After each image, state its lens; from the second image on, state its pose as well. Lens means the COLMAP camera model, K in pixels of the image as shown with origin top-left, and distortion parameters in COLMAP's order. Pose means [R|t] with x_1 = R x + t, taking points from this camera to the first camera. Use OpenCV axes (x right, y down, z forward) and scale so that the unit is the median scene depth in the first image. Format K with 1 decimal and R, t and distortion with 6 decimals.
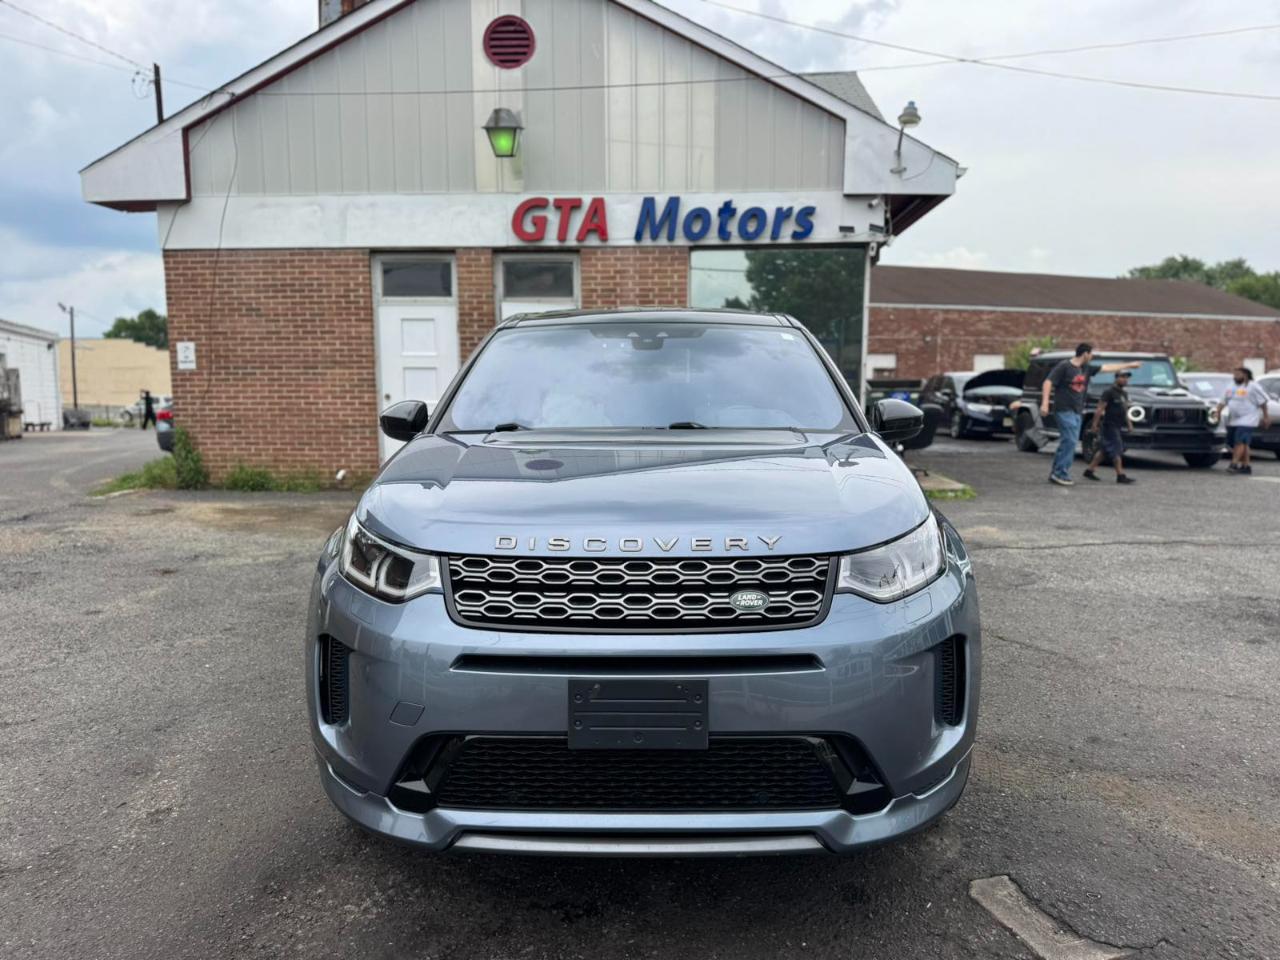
lens RADIAL K [[896.8, 0, 640.0], [0, 896.8, 480.0], [0, 0, 1]] dist [0.147379, -0.265597]
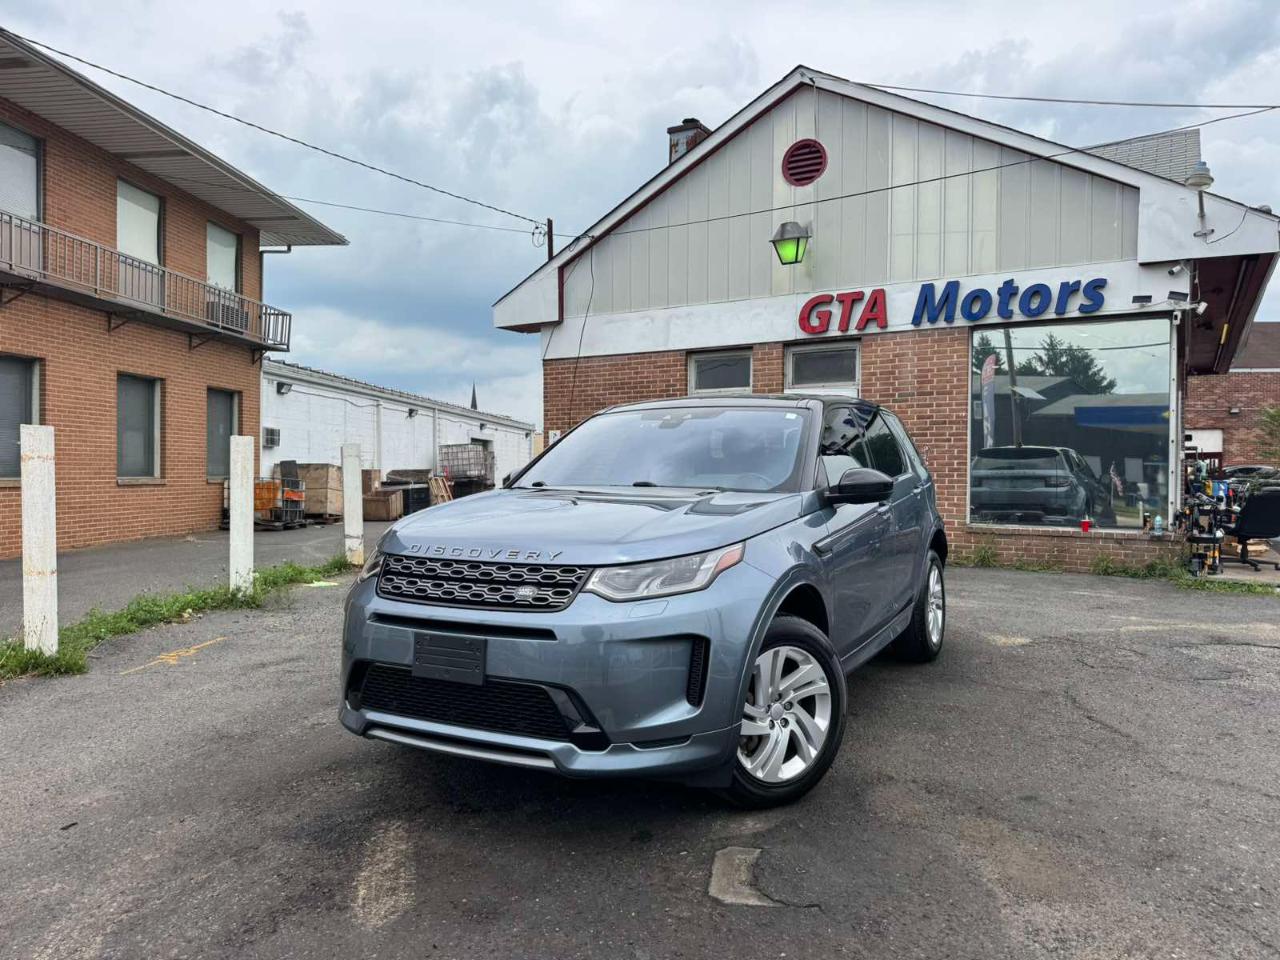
lens RADIAL K [[896.8, 0, 640.0], [0, 896.8, 480.0], [0, 0, 1]] dist [0.147379, -0.265597]
pose [[0.883925, 0.010593, -0.467509, 0.207869], [-0.053383, 0.995494, -0.078375, 0.011706], [0.464572, 0.094235, 0.880507, -0.051808]]
